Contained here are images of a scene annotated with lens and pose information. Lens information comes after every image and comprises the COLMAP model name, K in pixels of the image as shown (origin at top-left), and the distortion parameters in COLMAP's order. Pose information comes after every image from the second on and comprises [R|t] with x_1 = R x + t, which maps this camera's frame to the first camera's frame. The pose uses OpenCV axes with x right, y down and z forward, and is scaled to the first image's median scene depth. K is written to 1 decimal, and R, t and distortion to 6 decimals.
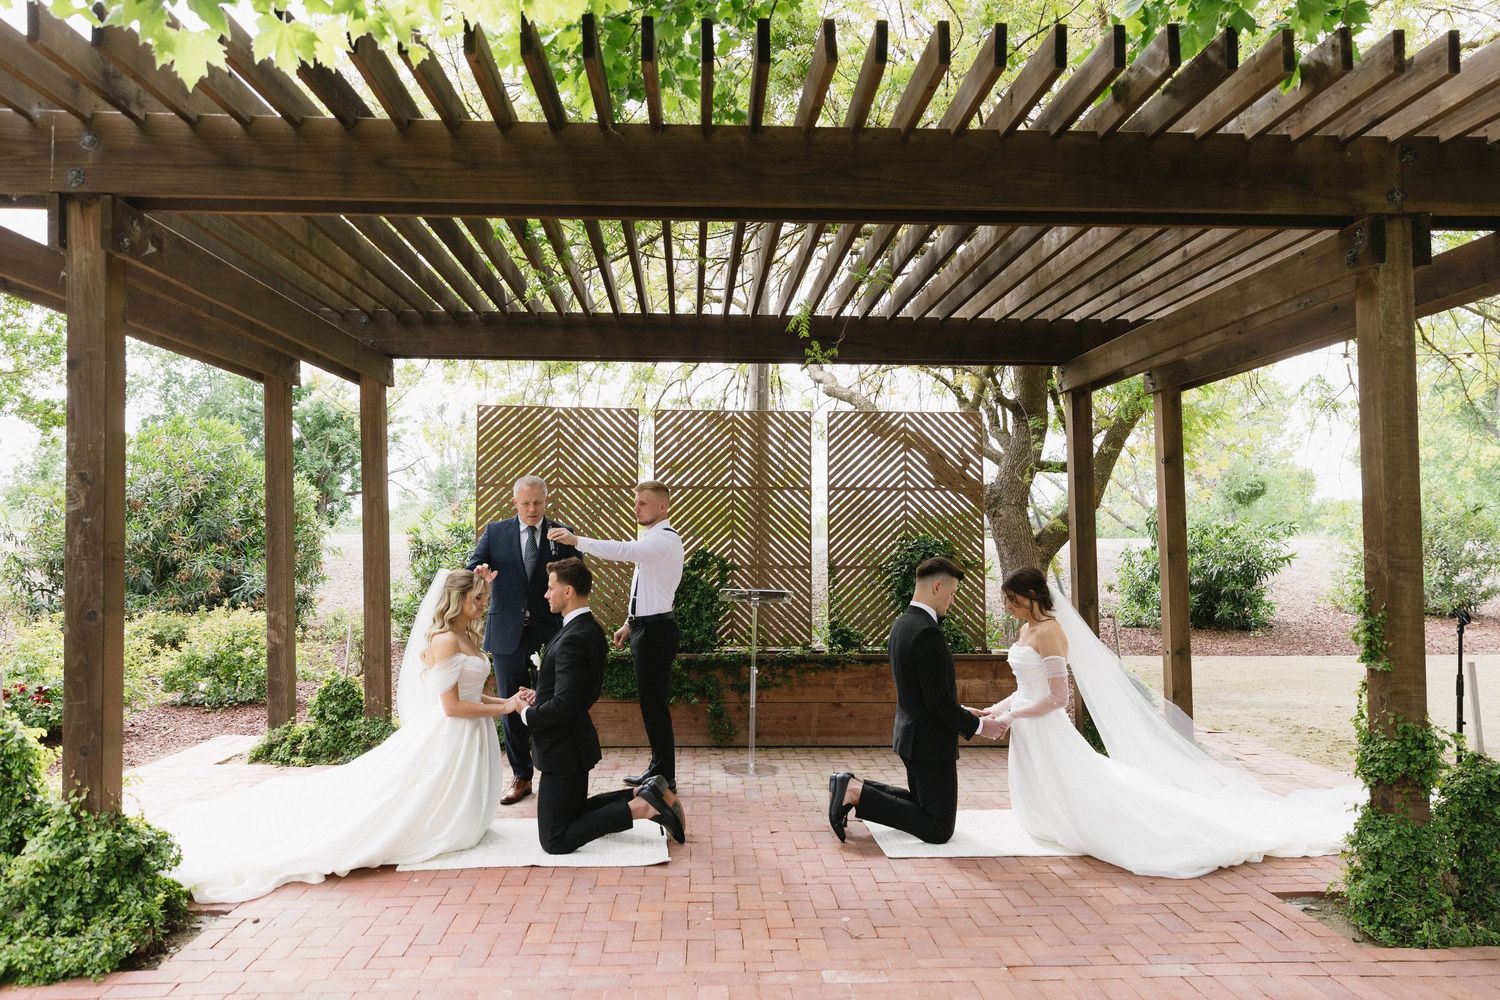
lens RADIAL K [[1018.9, 0, 733.9], [0, 1018.9, 519.8], [0, 0, 1]] dist [0.011790, 0.001448]
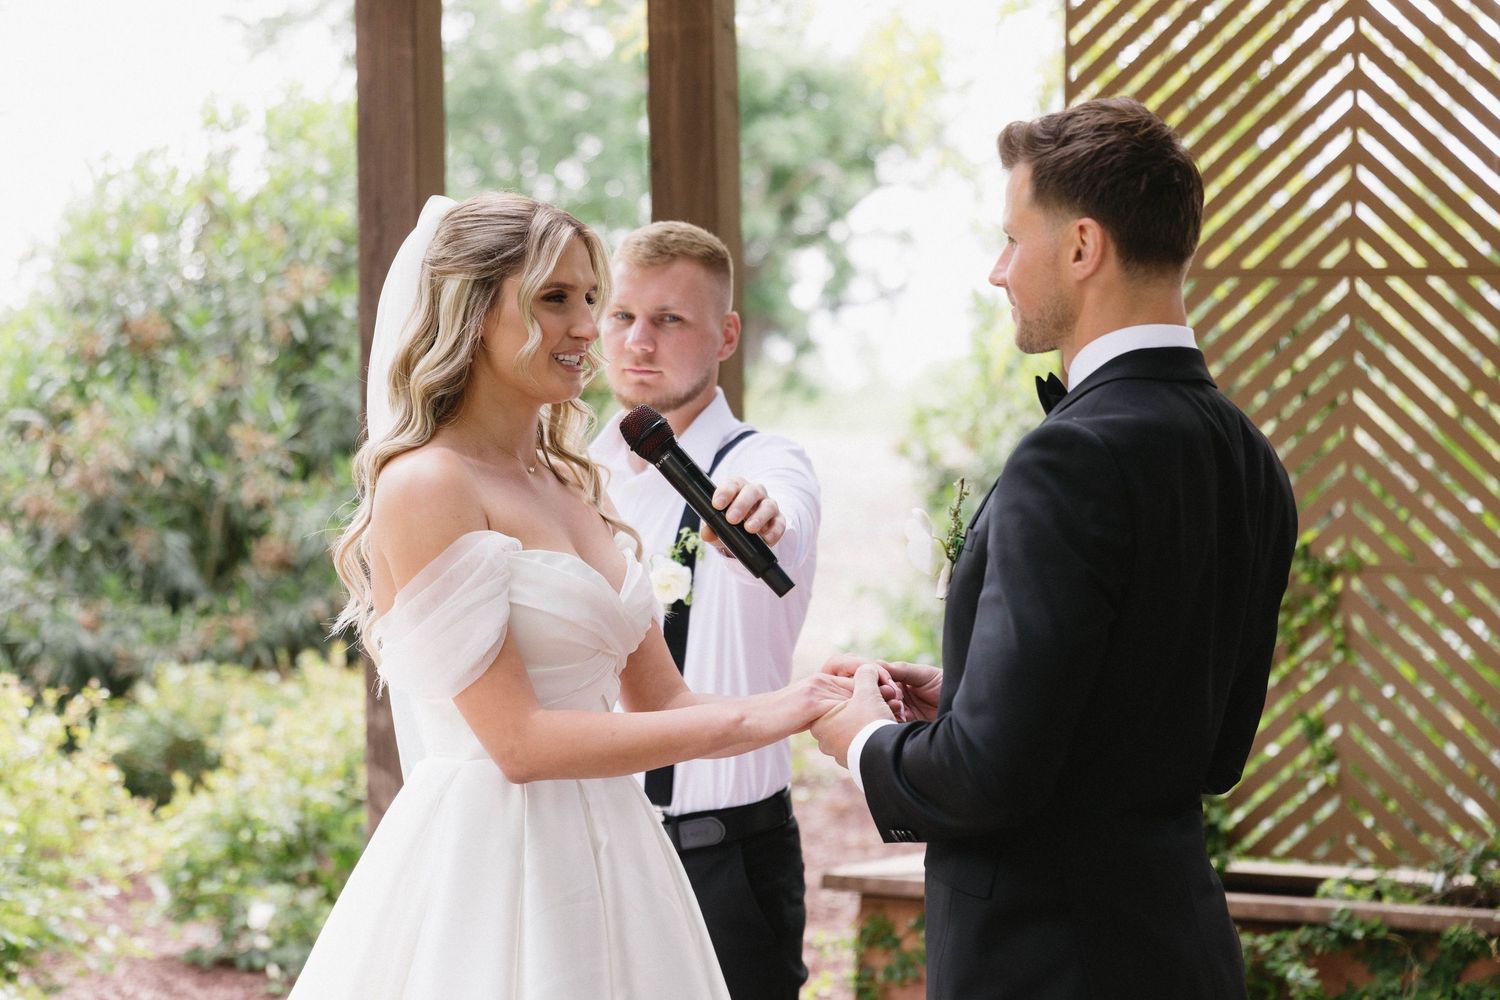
lens RADIAL K [[3091.4, 0, 716.0], [0, 3091.4, 458.0], [0, 0, 1]] dist [-0.030341, -0.280026]
pose [[0.919528, 0.005645, -0.392984, -0.007382], [0.003809, 0.999722, 0.023273, -0.004240], [0.393006, -0.022897, 0.919251, 0.206601]]
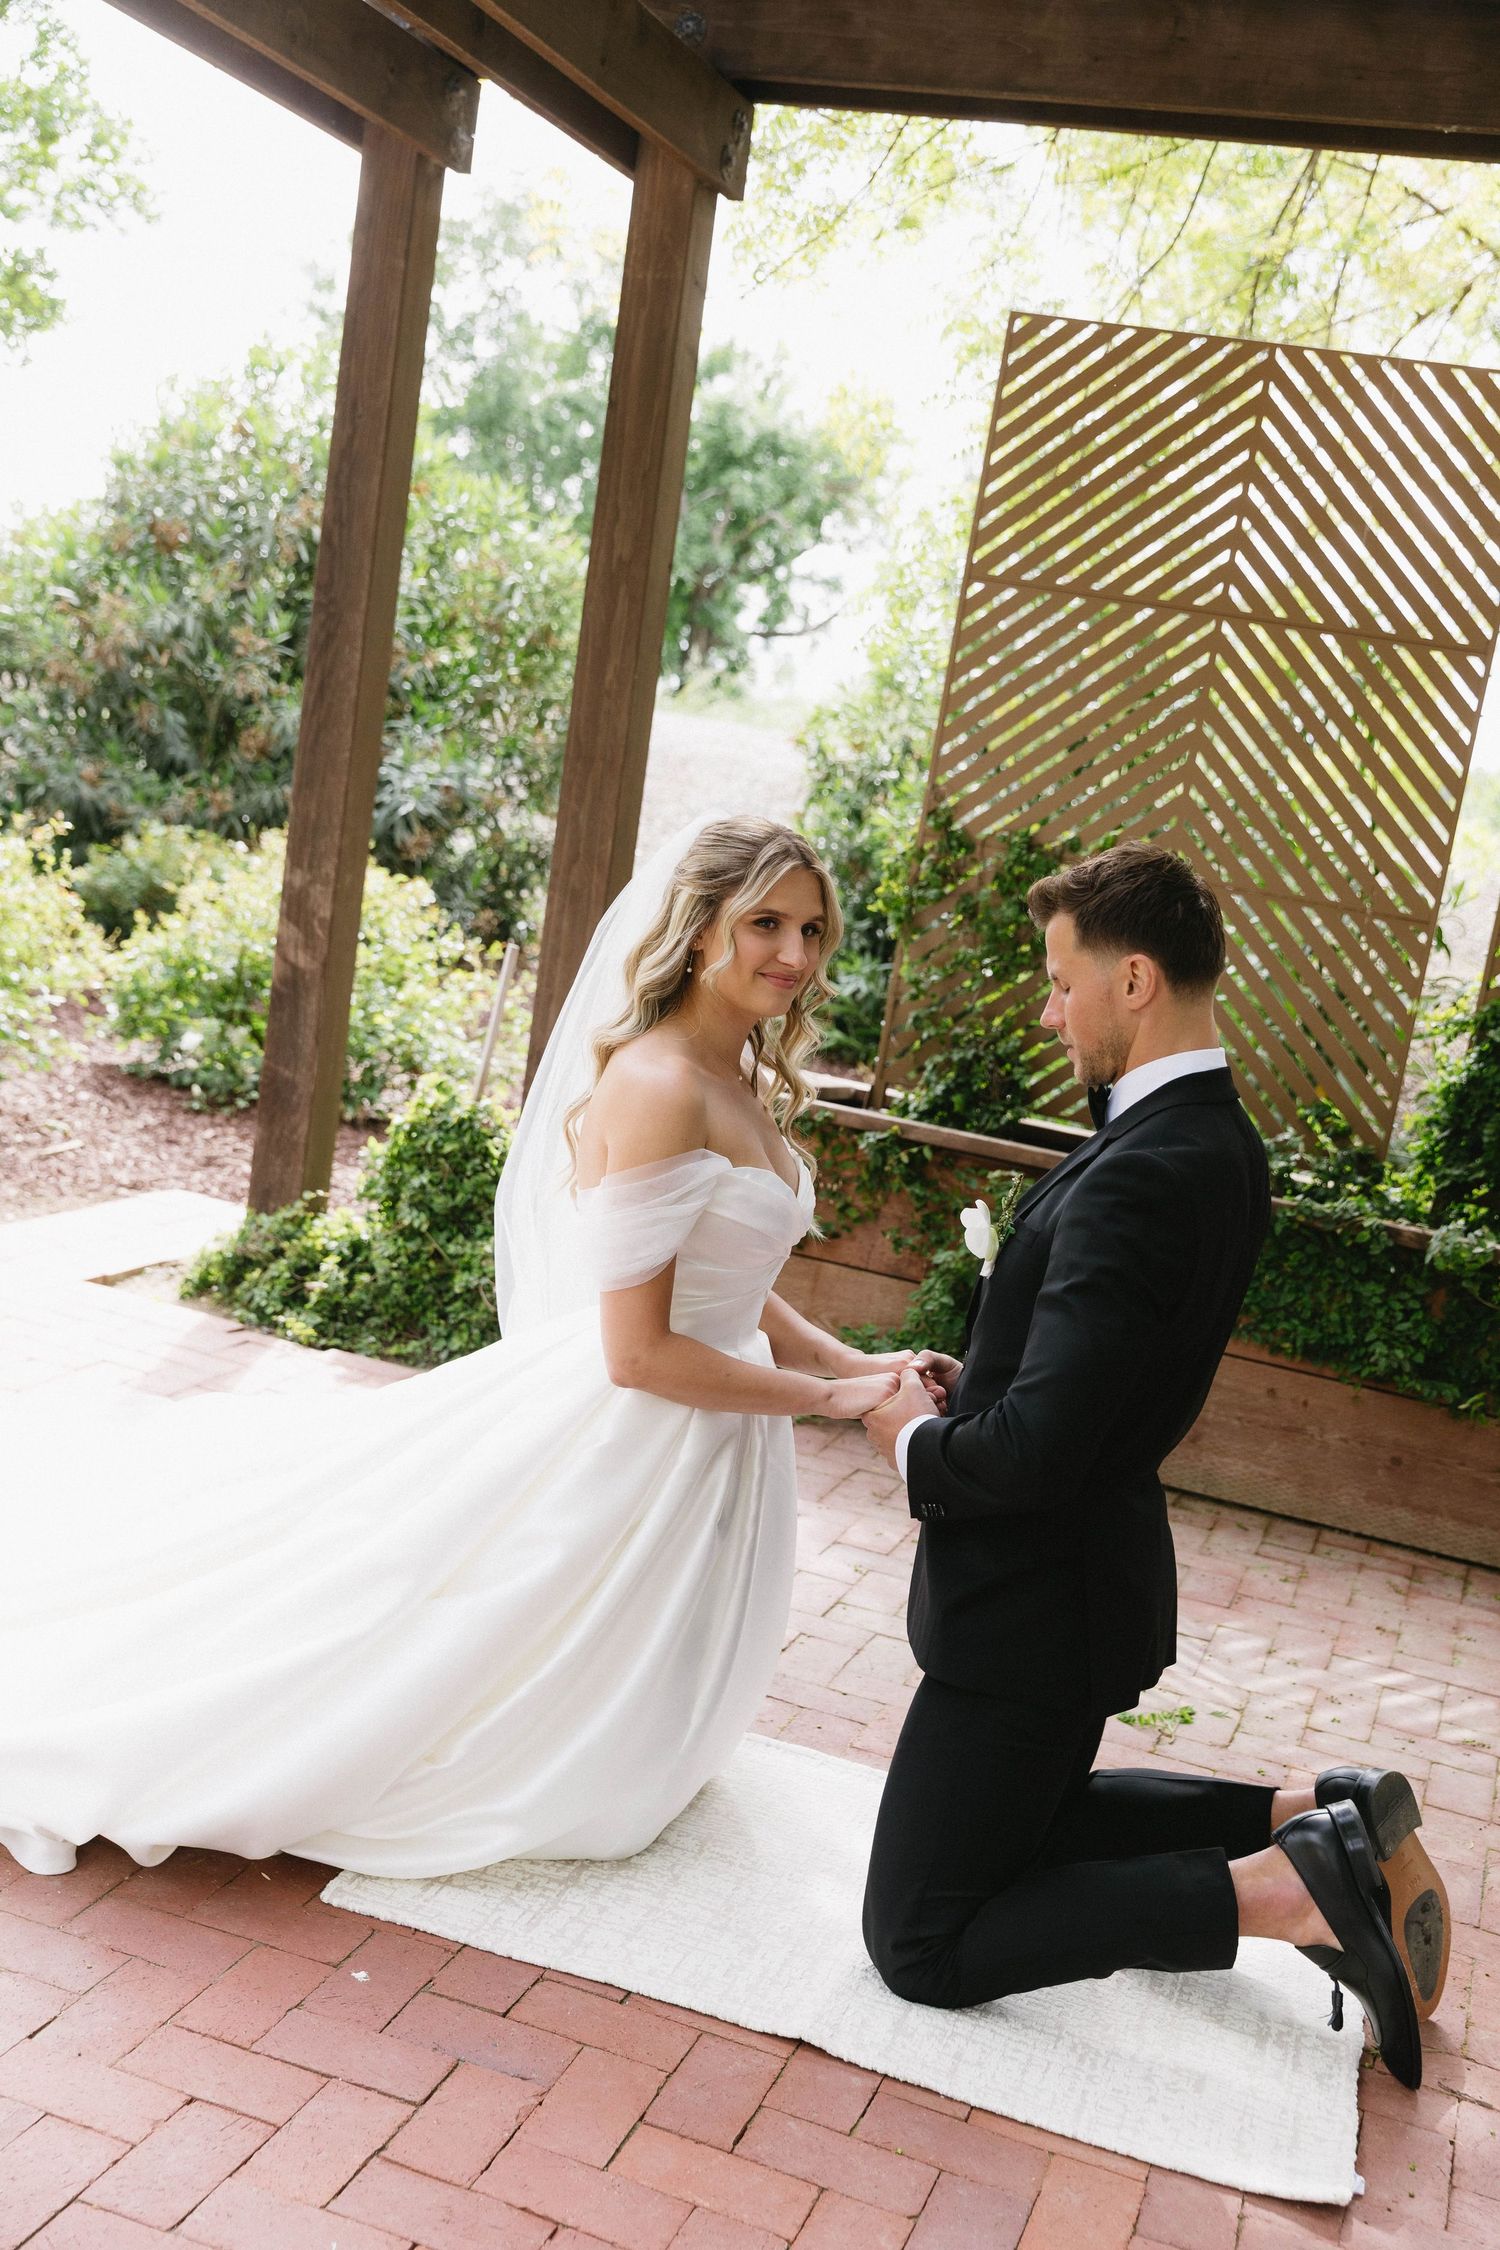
lens RADIAL K [[2440.0, 0, 743.2], [0, 2440.0, 1136.6], [0, 0, 1]] dist [0.003836, -0.008417]
pose [[0.921073, 0.200642, -0.333718, -0.036082], [-0.148990, 0.973405, 0.174027, 0.014395], [0.359760, -0.110571, 0.926470, 0.302946]]
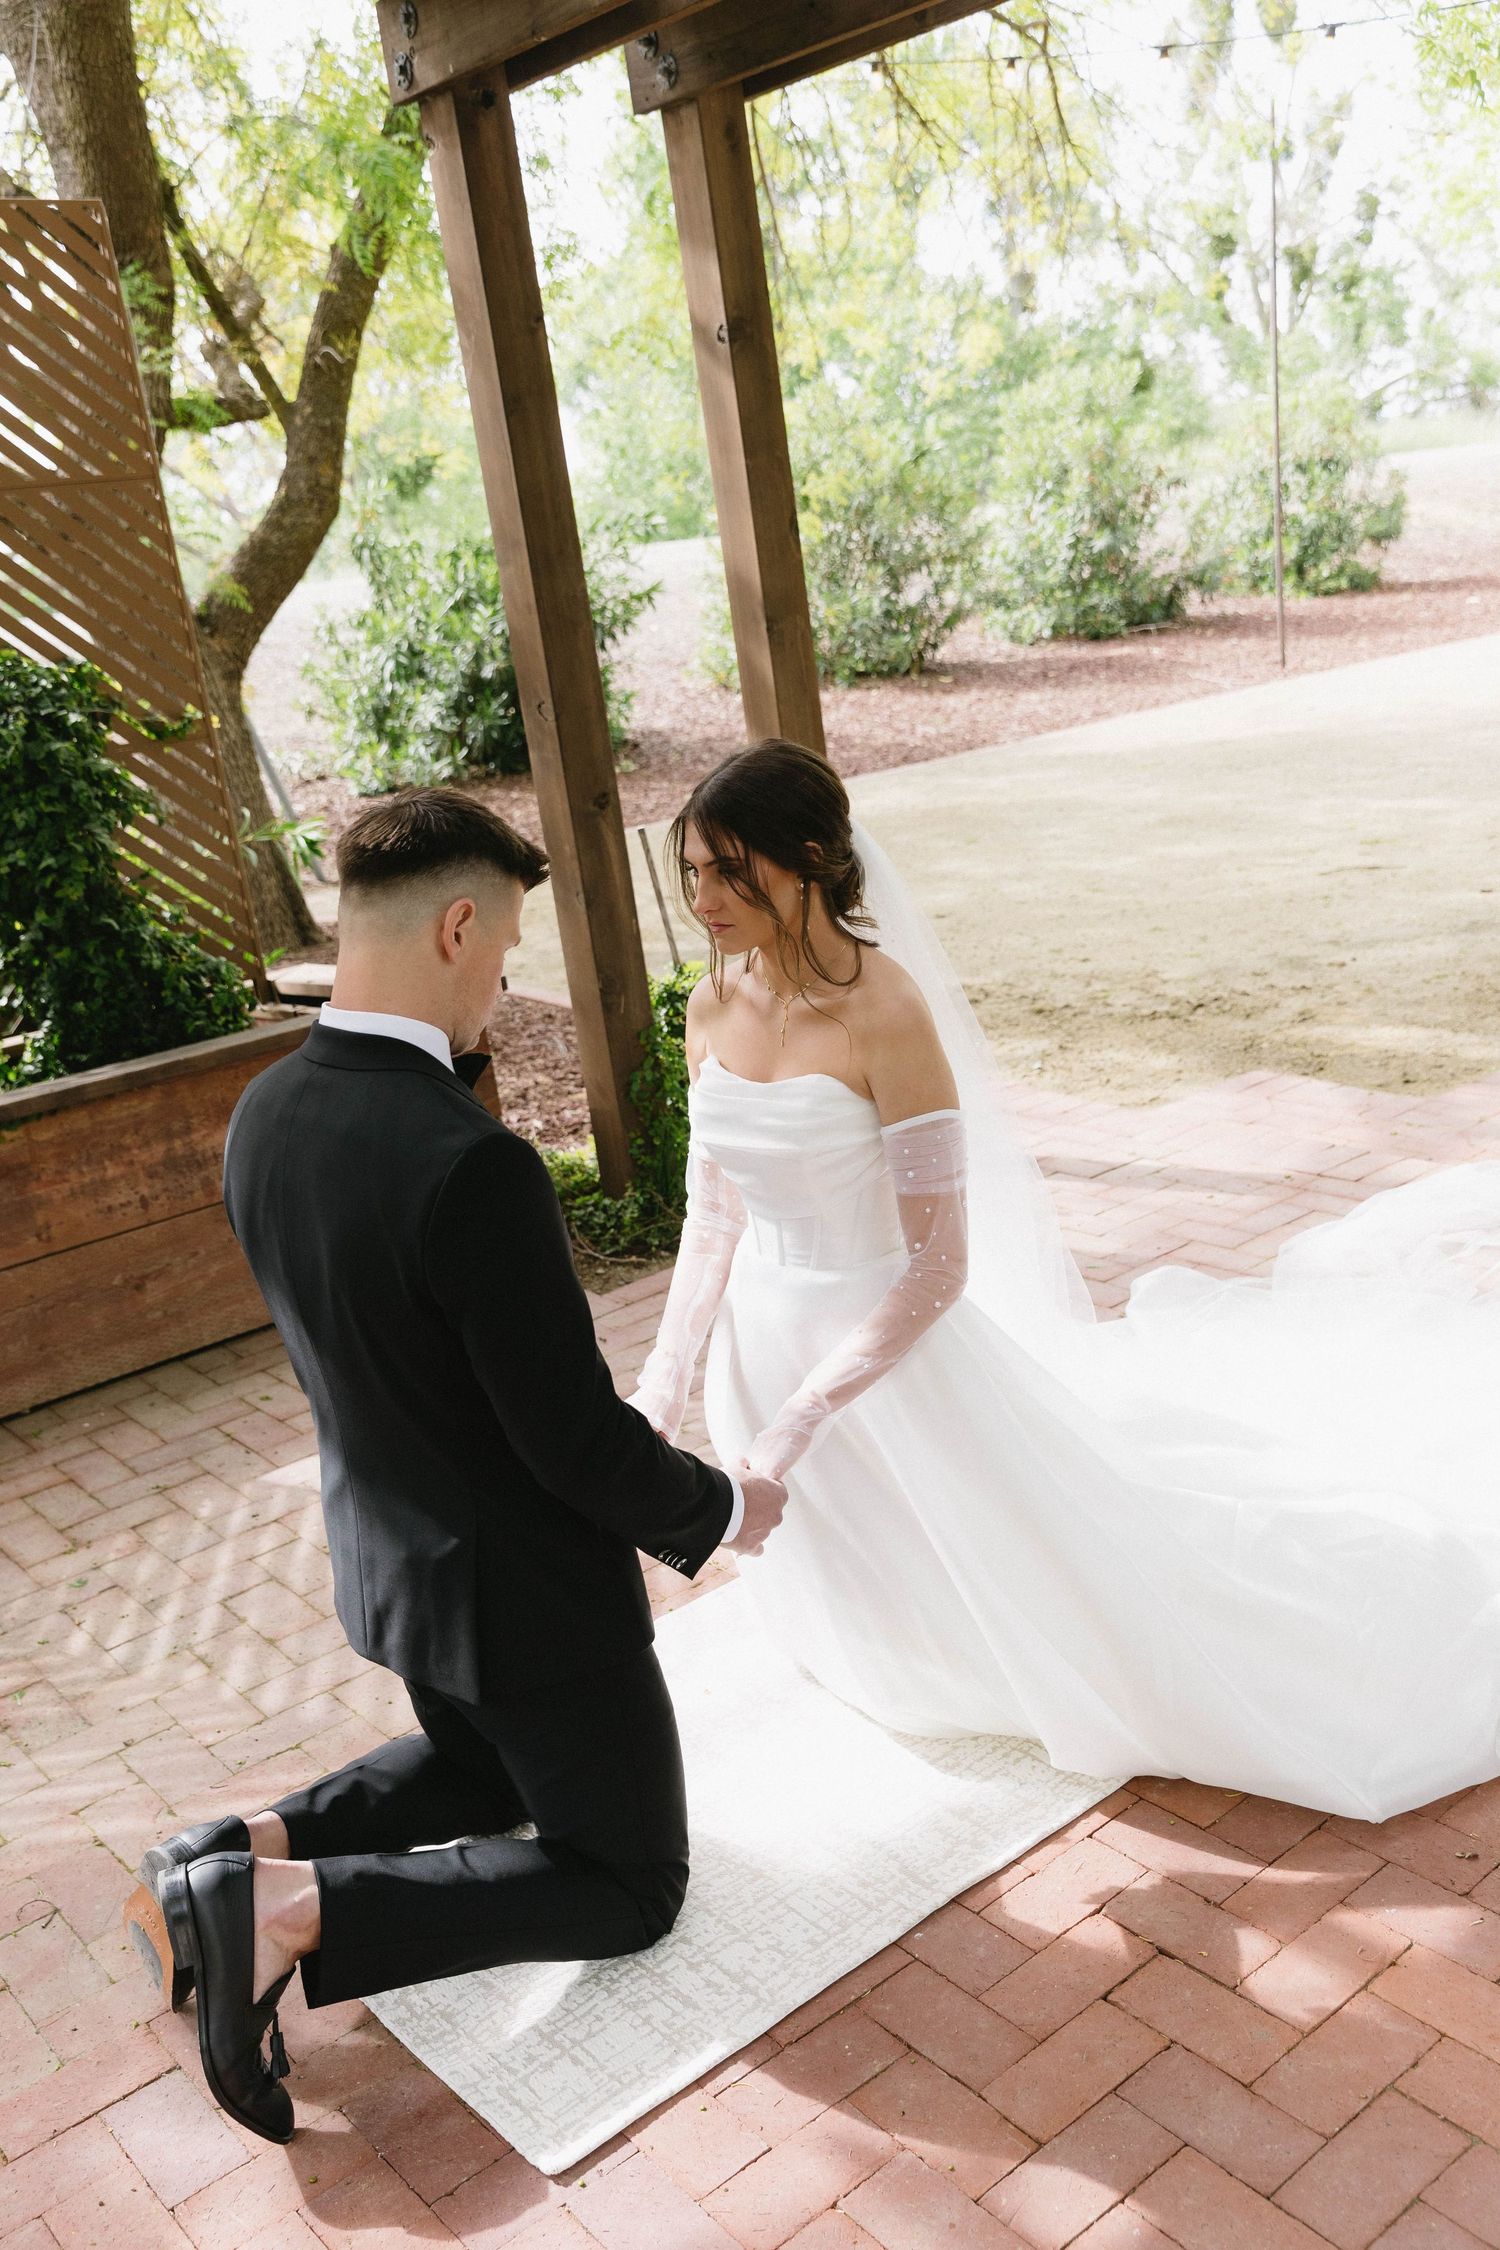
lens RADIAL K [[1992.6, 0, 758.8], [0, 1992.6, 1154.5], [0, 0, 1]] dist [-0.002093, 0.023477]
pose [[0.790414, -0.268830, 0.550433, 0.004166], [0.100532, 0.943302, 0.316345, -0.010664], [-0.604268, -0.194707, 0.772625, 0.453681]]
